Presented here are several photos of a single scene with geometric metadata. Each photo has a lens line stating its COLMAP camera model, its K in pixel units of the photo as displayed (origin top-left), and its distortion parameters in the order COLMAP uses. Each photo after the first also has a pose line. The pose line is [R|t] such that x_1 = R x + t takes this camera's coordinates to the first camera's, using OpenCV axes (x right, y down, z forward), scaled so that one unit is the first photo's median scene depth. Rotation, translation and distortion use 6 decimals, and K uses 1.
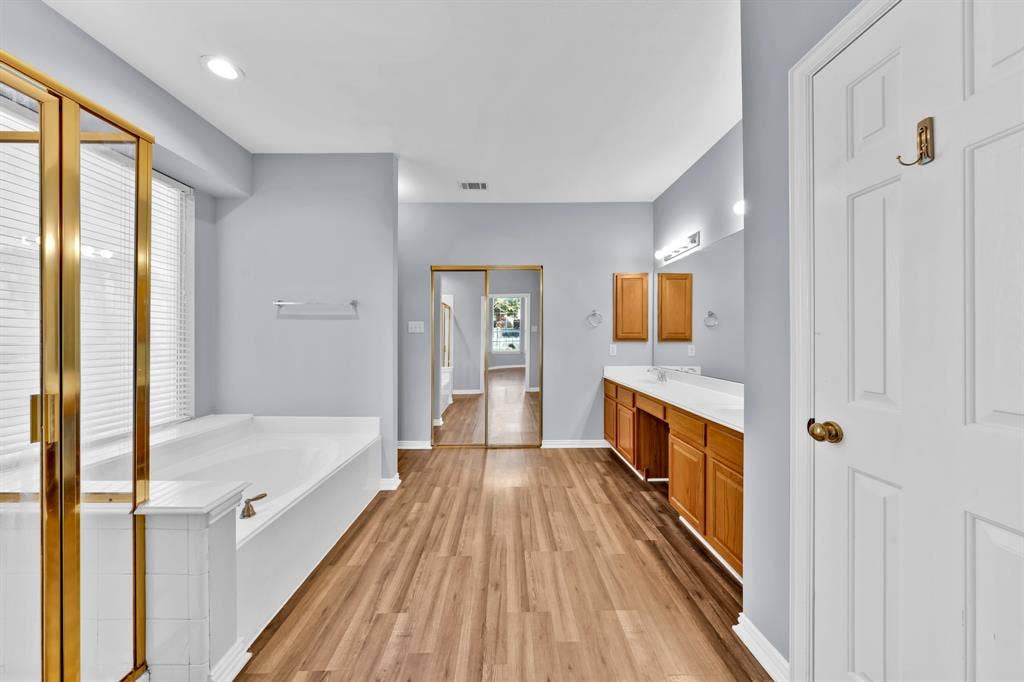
lens RADIAL K [[348.1, 0, 512.9], [0, 348.1, 336.8], [0, 0, 1]] dist [-0.000591, 0.000642]
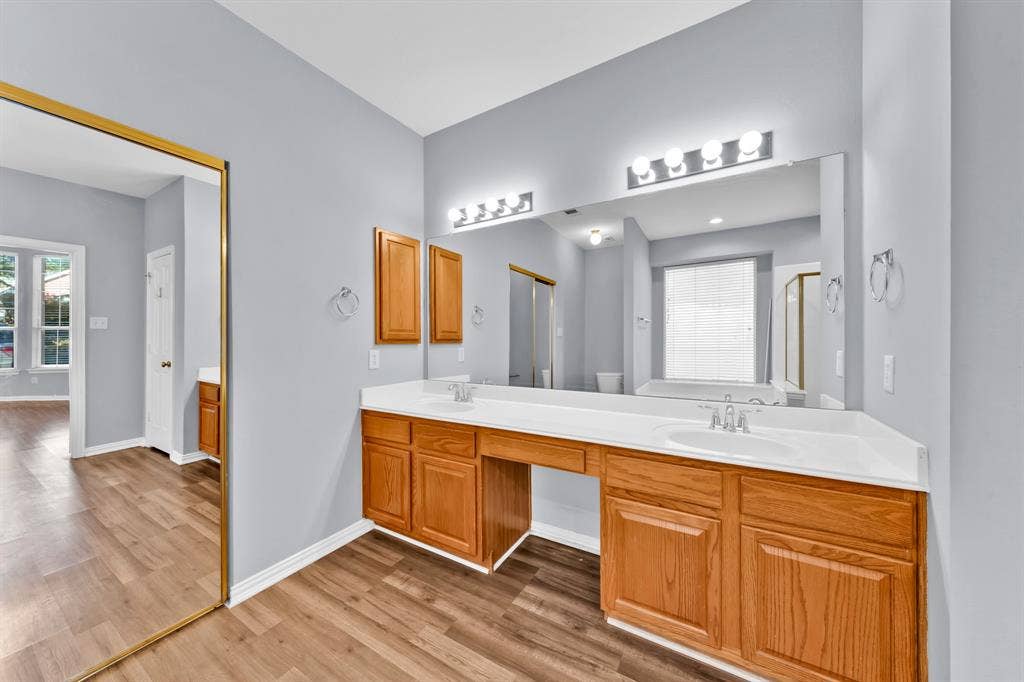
lens RADIAL K [[348.1, 0, 502.2], [0, 348.1, 341.1], [0, 0, 1]] dist [-0.000591, 0.000642]
pose [[0.531712, -0.007827, 0.846889, -0.093817], [0.004479, 0.999969, 0.006430, 0.005057], [-0.846914, 0.000374, 0.531730, 0.514321]]
